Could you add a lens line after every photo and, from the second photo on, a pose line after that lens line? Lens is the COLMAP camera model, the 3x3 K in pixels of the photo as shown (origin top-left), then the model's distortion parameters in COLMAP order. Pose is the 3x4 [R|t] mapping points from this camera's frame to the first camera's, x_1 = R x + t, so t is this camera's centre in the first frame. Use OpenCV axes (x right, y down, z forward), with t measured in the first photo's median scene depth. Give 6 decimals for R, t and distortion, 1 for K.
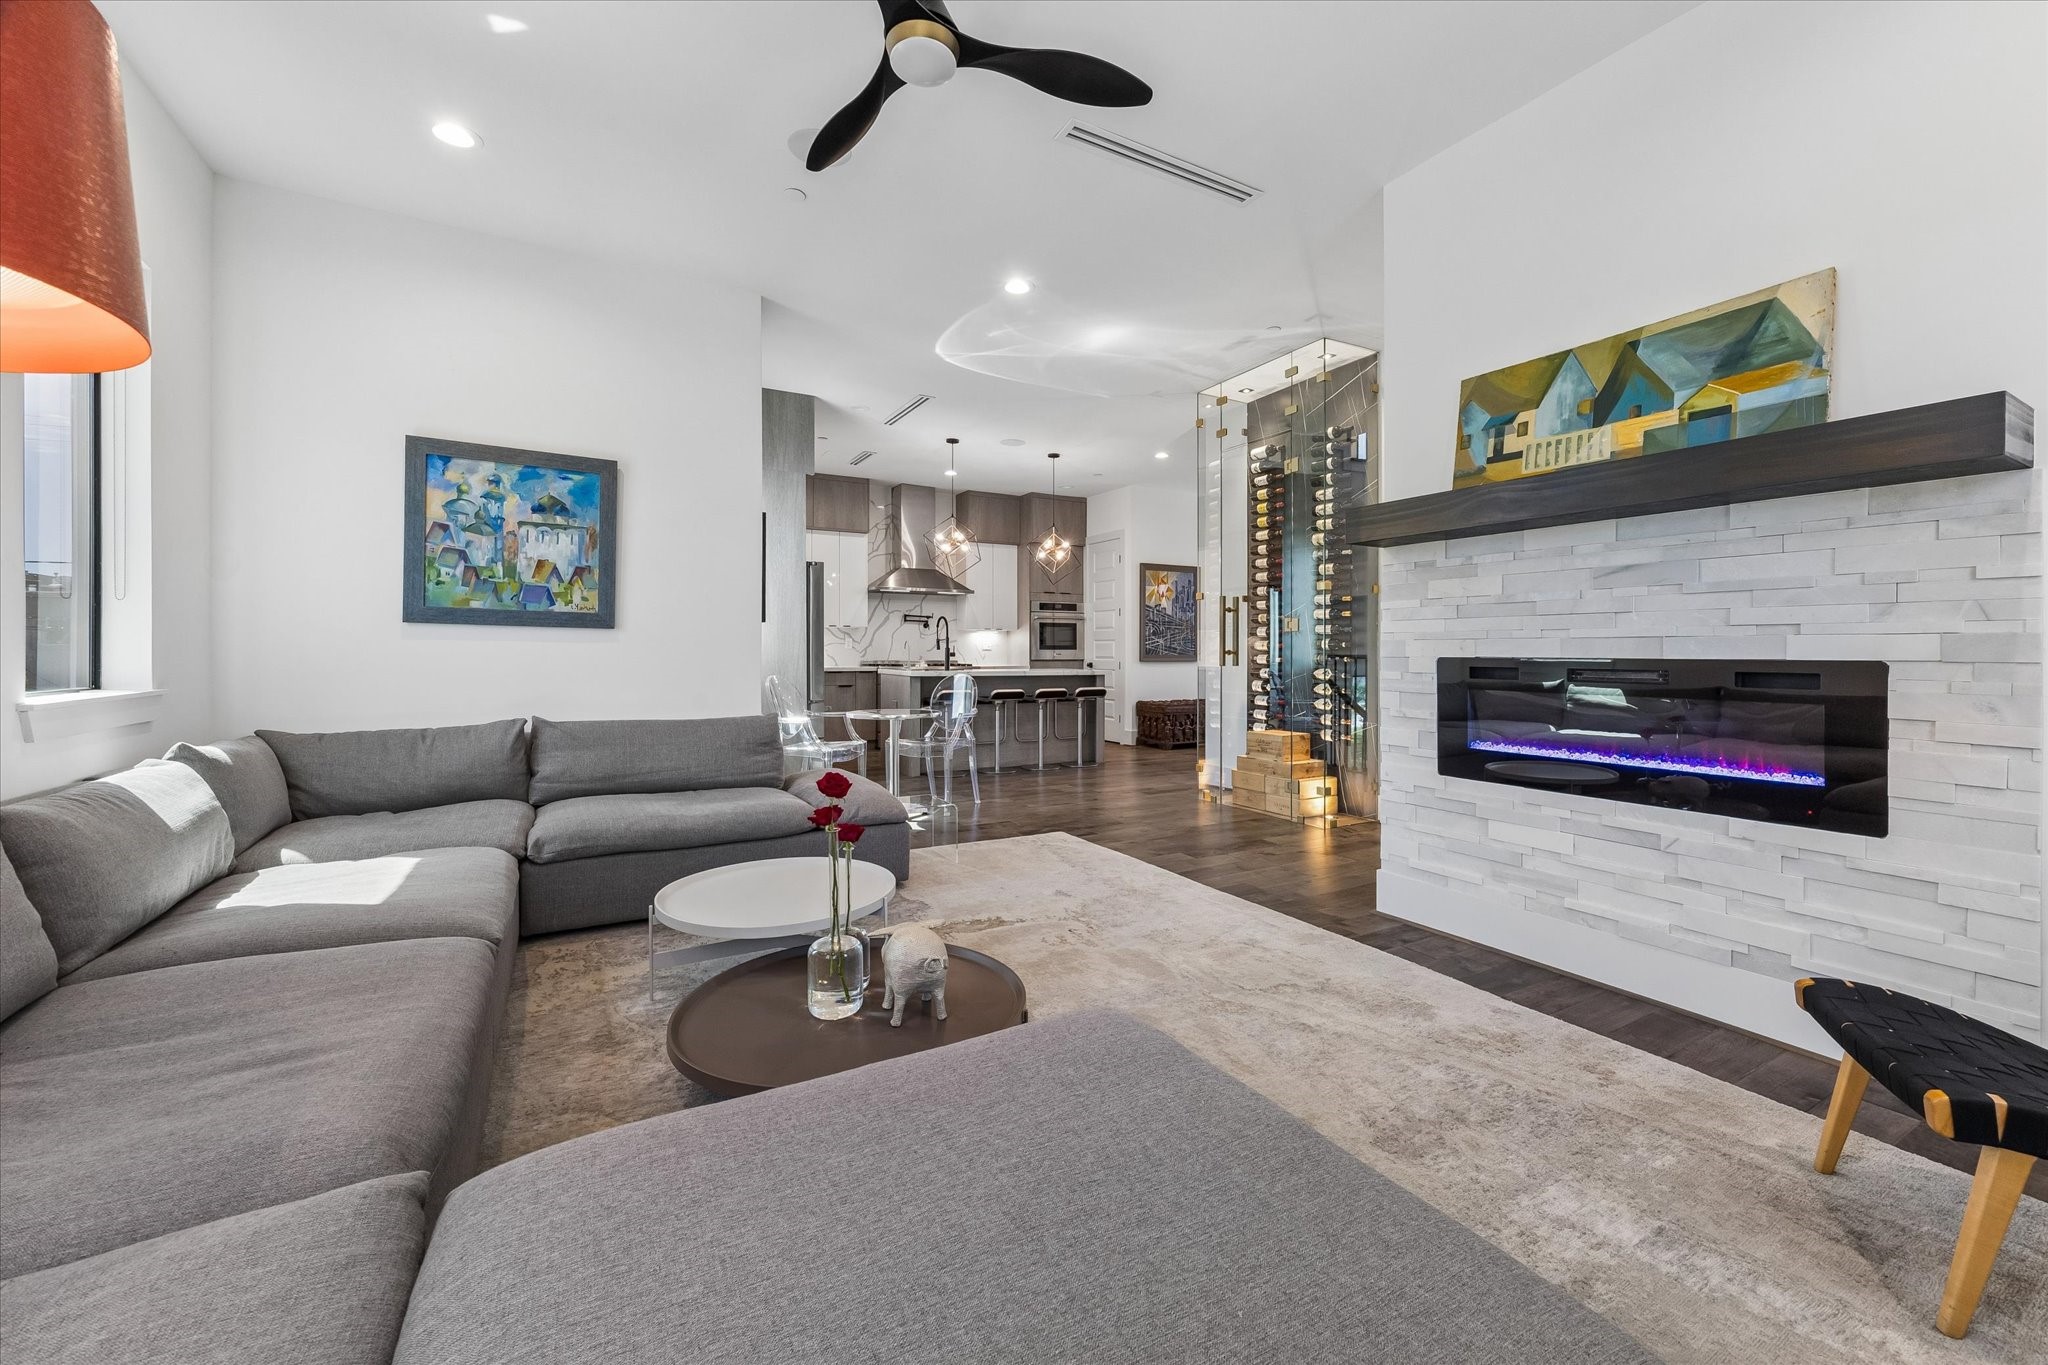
lens RADIAL K [[783.4, 0, 1025.5], [0, 783.4, 648.8], [0, 0, 1]] dist [0.003281, 0.000217]
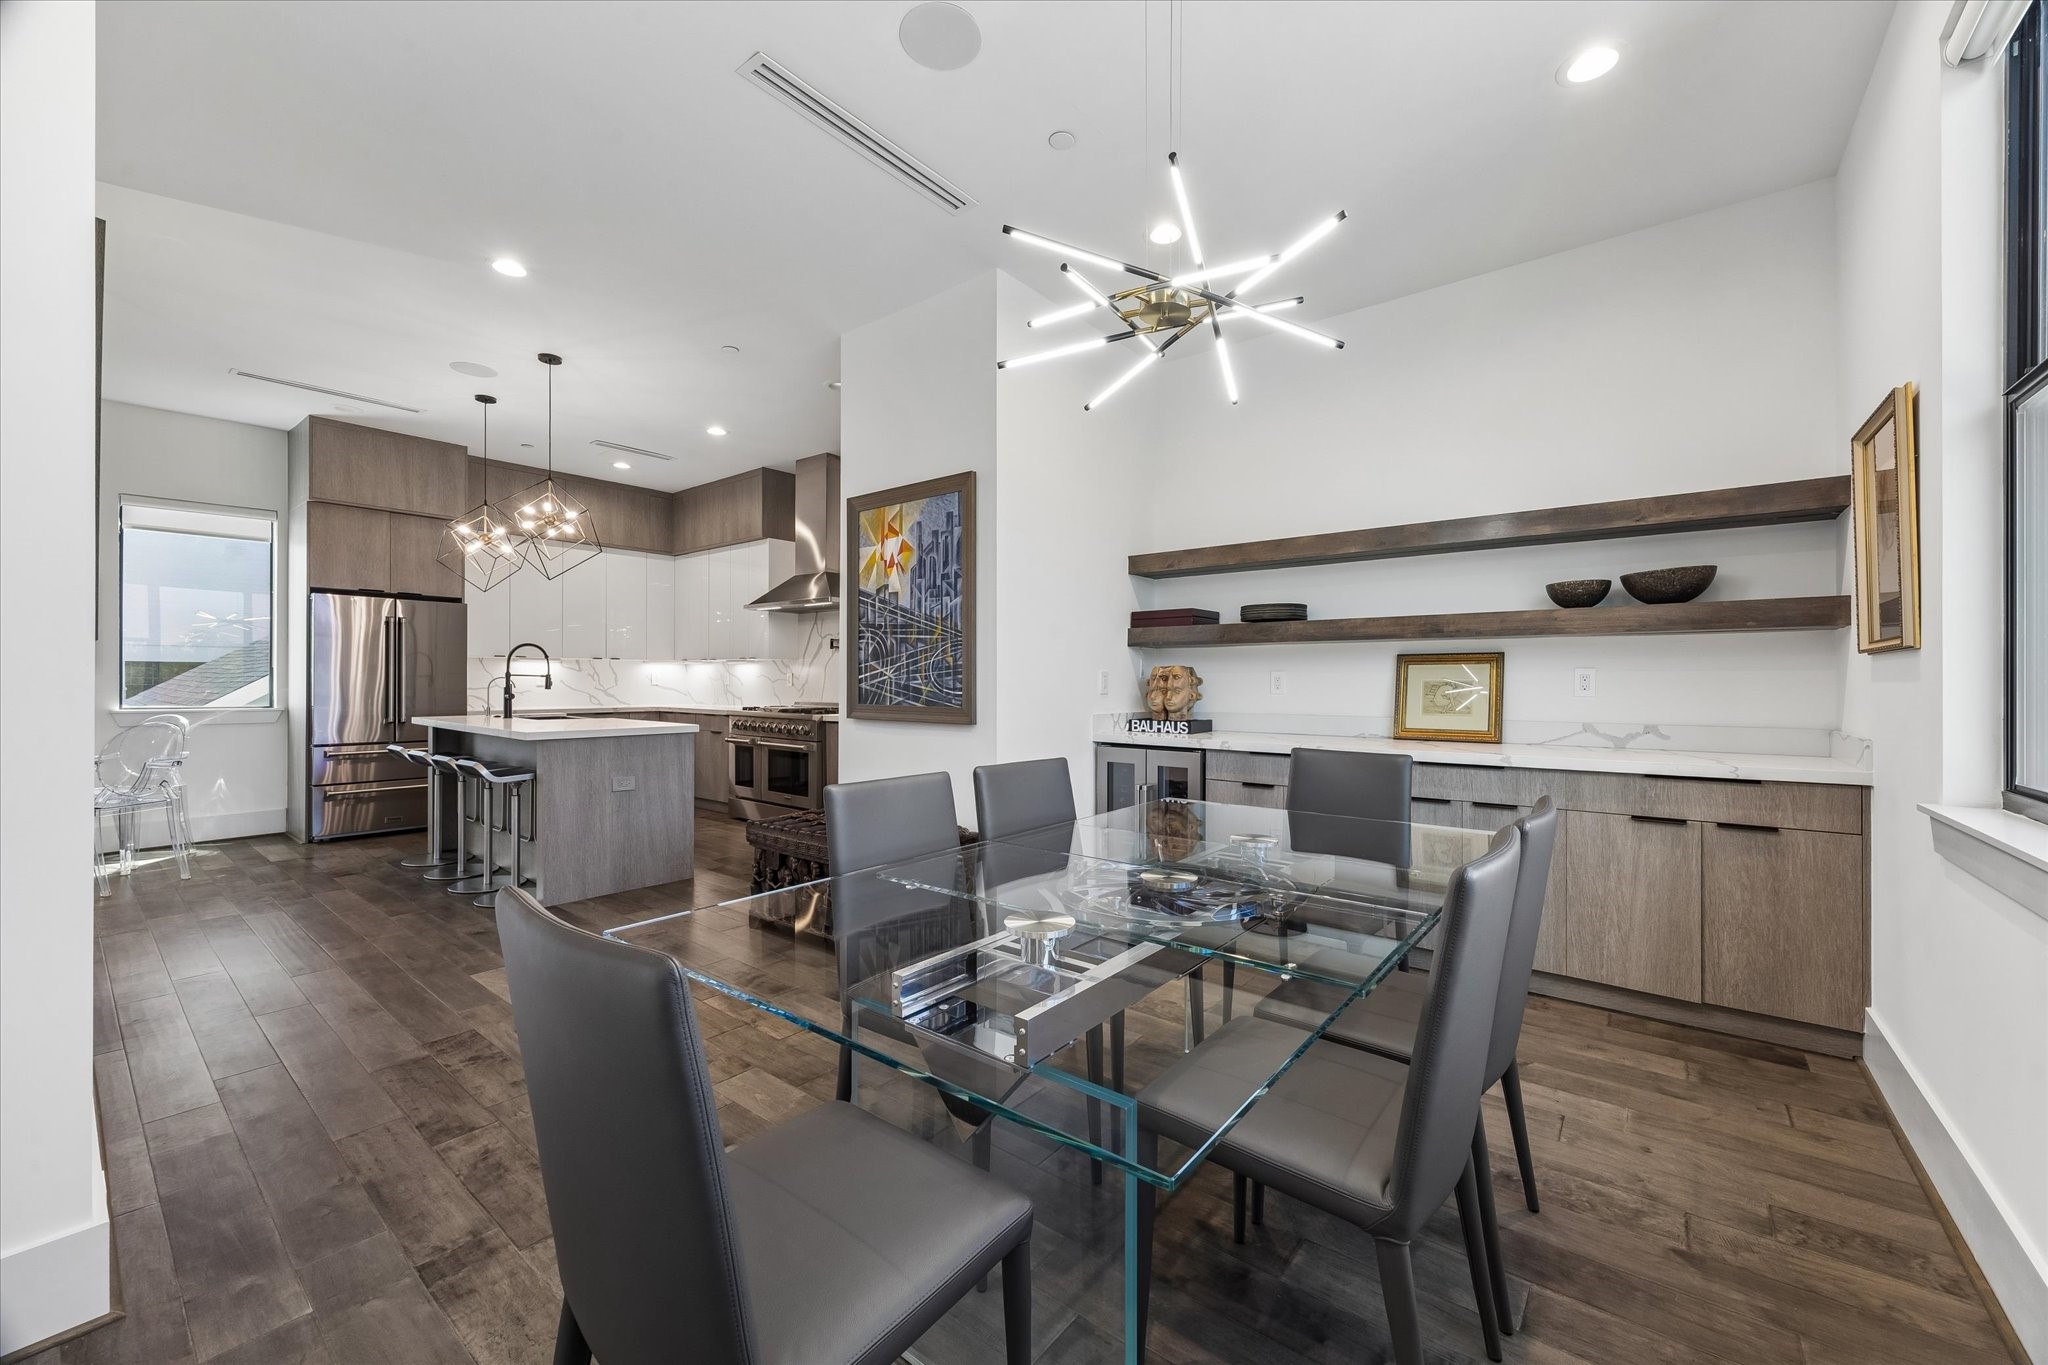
lens RADIAL K [[783.4, 0, 1030.0], [0, 783.4, 675.0], [0, 0, 1]] dist [0.003281, 0.000217]
pose [[0.384598, -0.006459, -0.923062, 0.674237], [0.001845, 0.999979, -0.006228, -0.006371], [0.923082, 0.000693, 0.384602, 1.035045]]
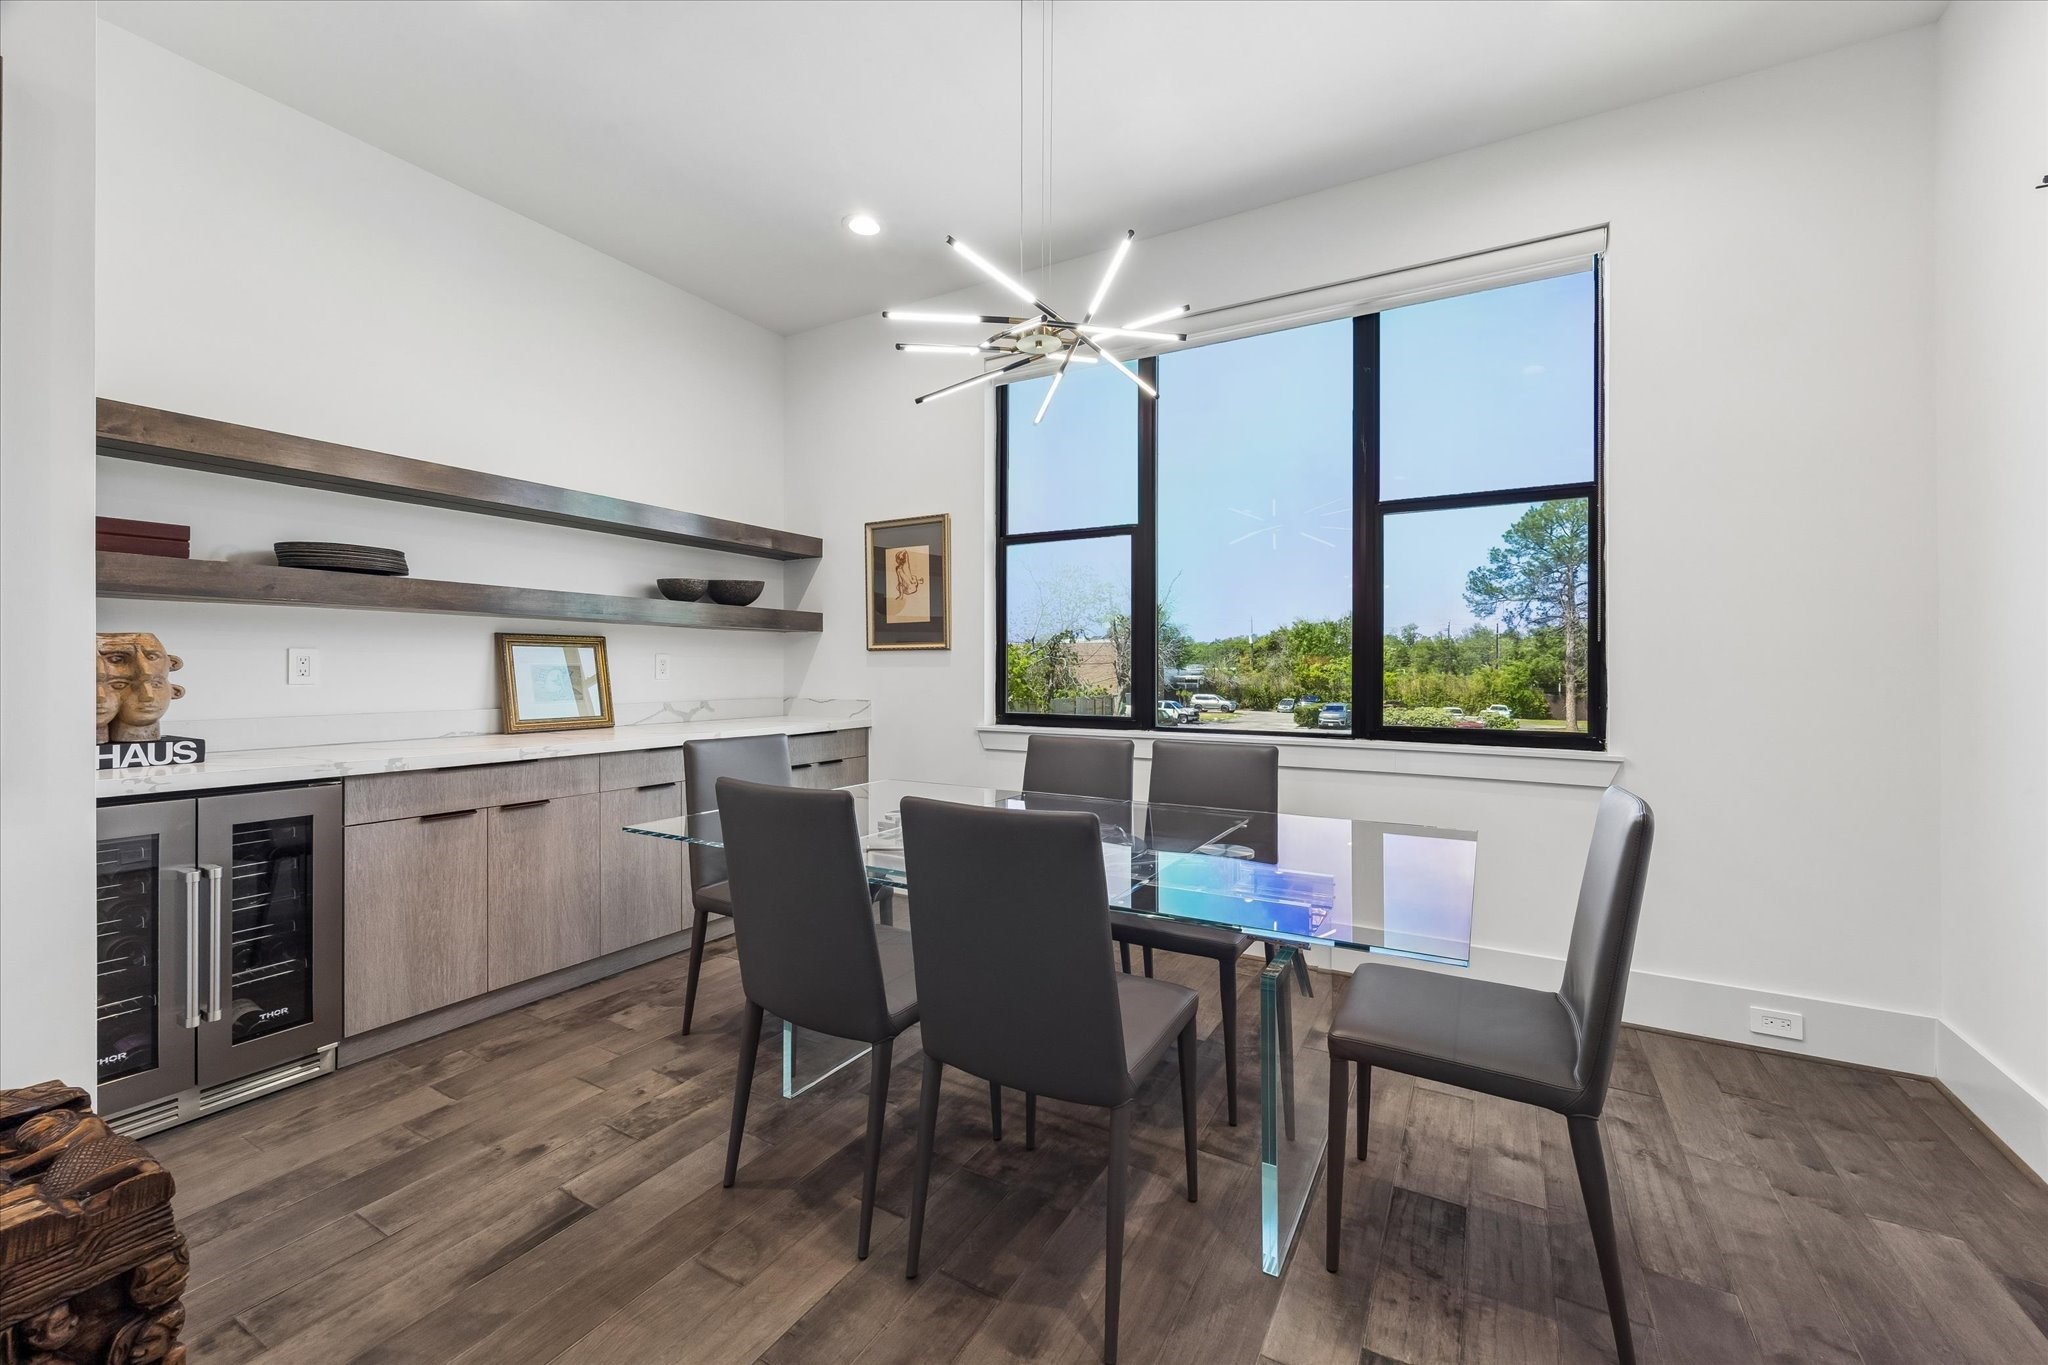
lens RADIAL K [[783.4, 0, 1016.6], [0, 783.4, 673.0], [0, 0, 1]] dist [0.003281, 0.000217]
pose [[0.867477, -0.001380, 0.497476, 0.363602], [-0.001815, 0.999981, 0.005940, -0.003943], [-0.497474, -0.006056, 0.867457, 0.953727]]
